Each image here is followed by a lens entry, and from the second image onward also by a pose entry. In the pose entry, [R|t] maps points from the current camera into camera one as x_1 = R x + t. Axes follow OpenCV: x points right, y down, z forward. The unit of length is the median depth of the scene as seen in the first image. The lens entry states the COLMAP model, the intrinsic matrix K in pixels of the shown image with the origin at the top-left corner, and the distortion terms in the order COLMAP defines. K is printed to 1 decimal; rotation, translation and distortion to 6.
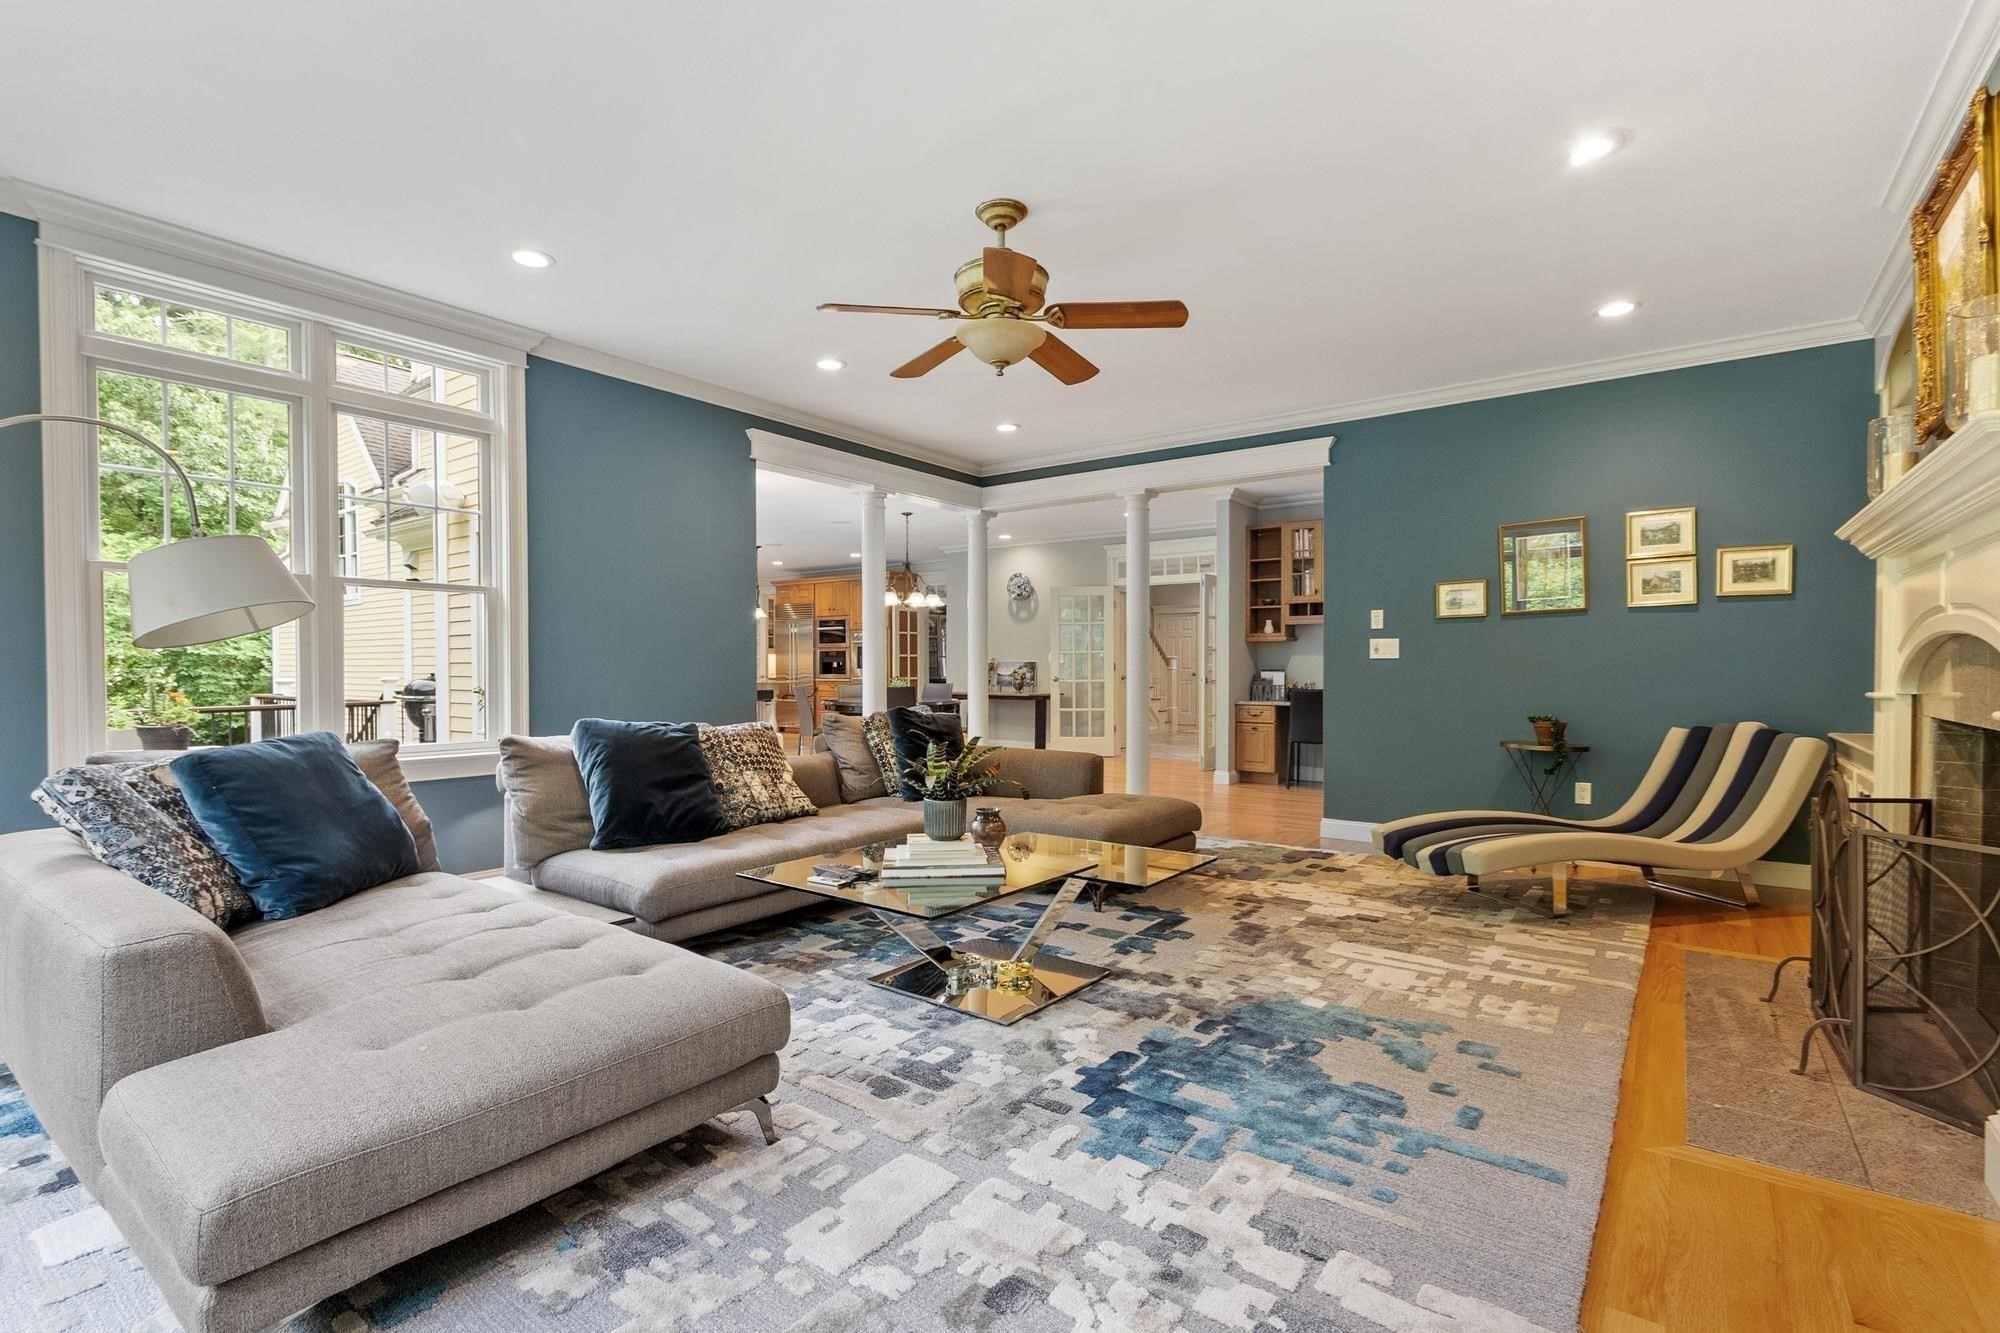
lens RADIAL K [[881.3, 0, 1000.0], [0, 881.3, 666.5], [0, 0, 1]] dist [-0.000871, -0.000050]
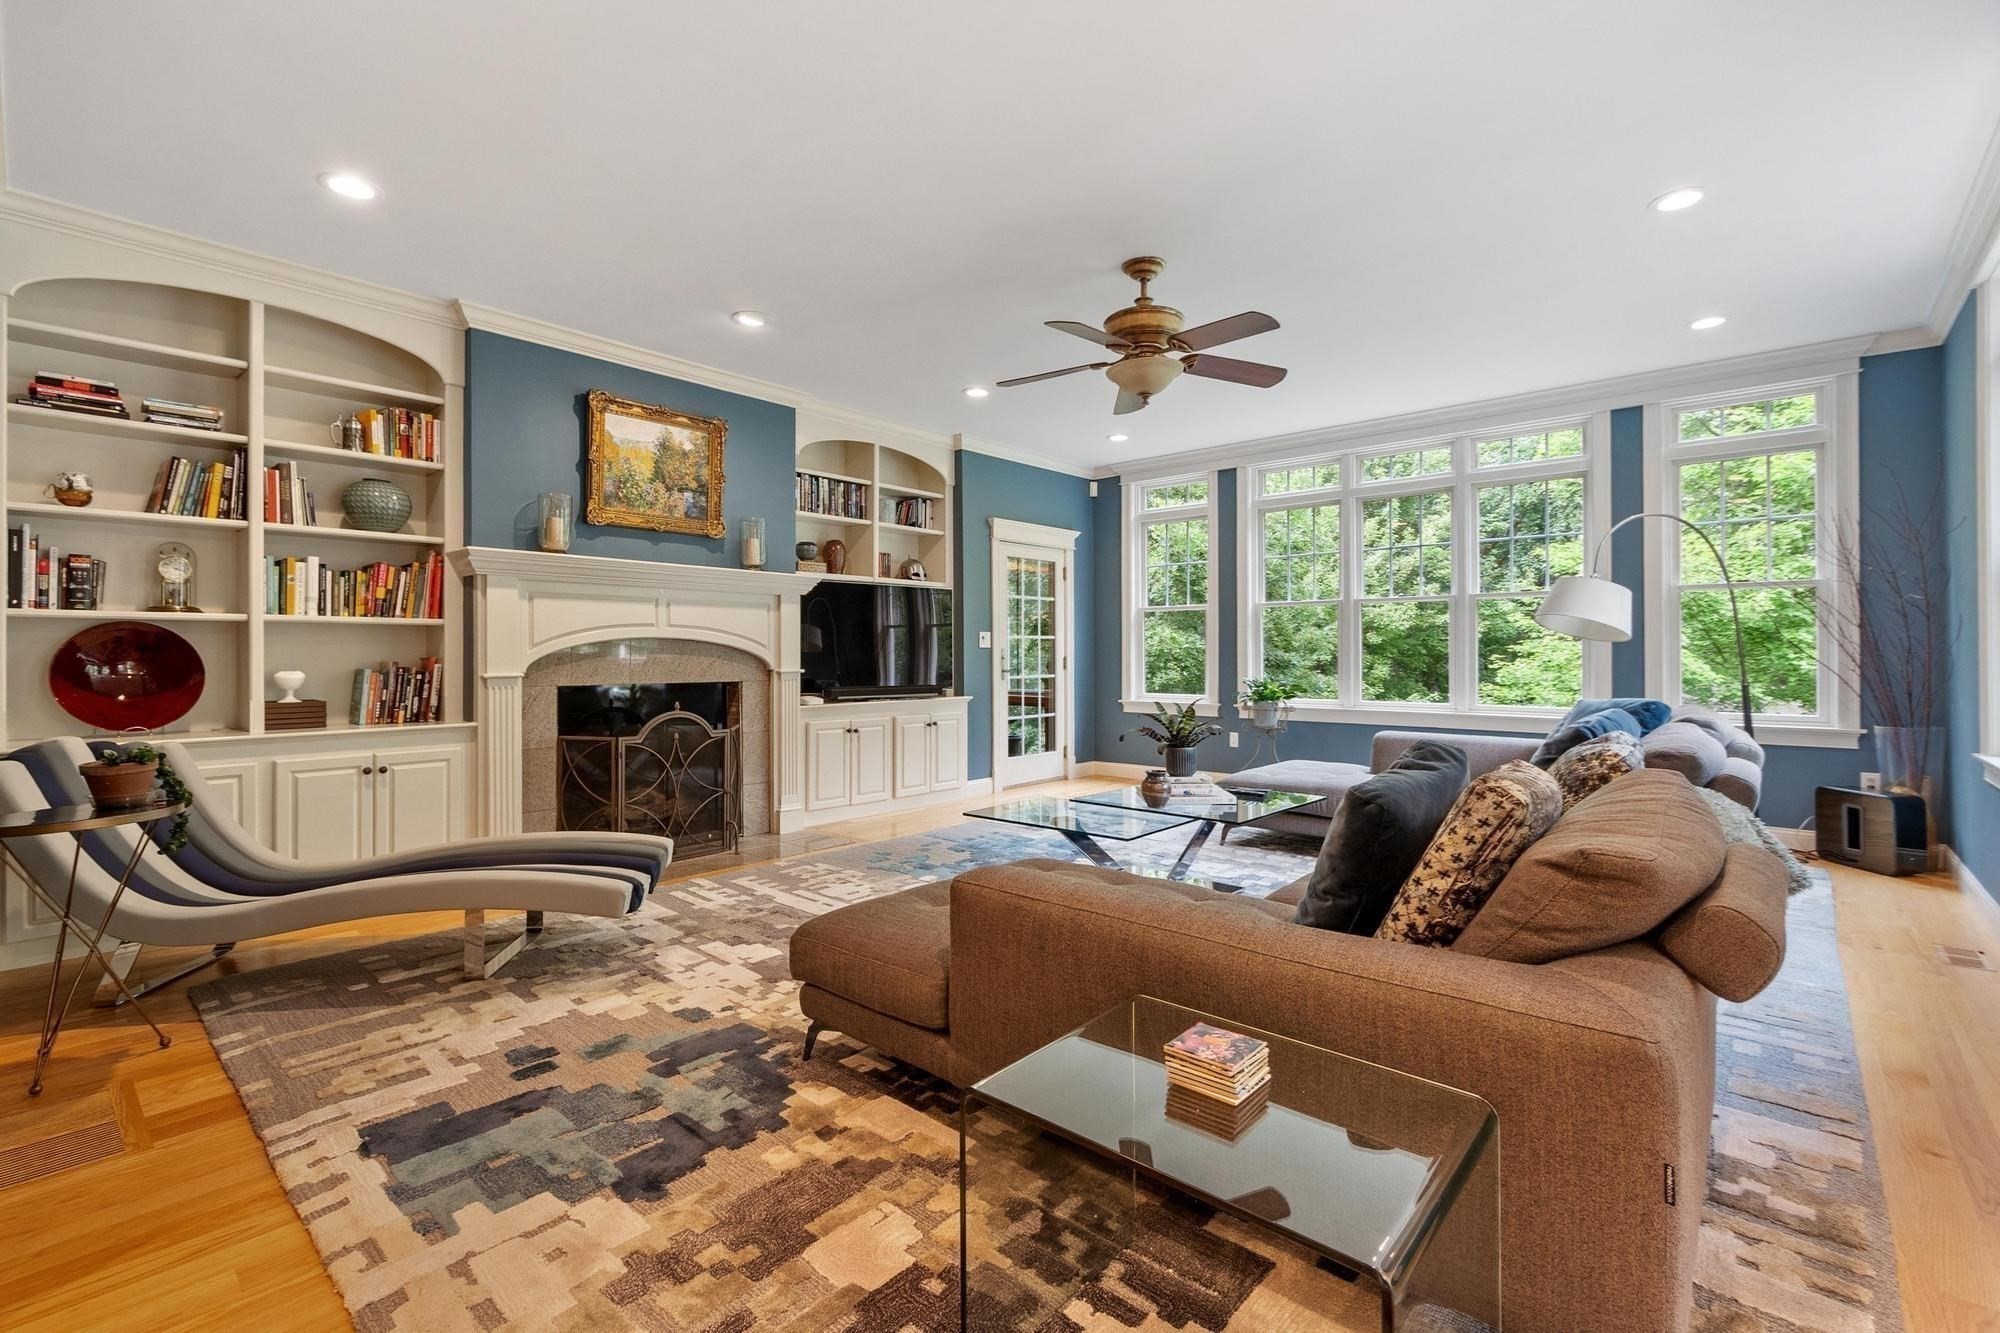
lens RADIAL K [[881.3, 0, 1000.0], [0, 881.3, 666.5], [0, 0, 1]] dist [-0.000871, -0.000050]
pose [[-0.996909, -0.007928, 0.078166, 0.079492], [-0.007398, 0.999948, 0.007063, 0.000533], [-0.078218, 0.006463, -0.996915, 1.779490]]
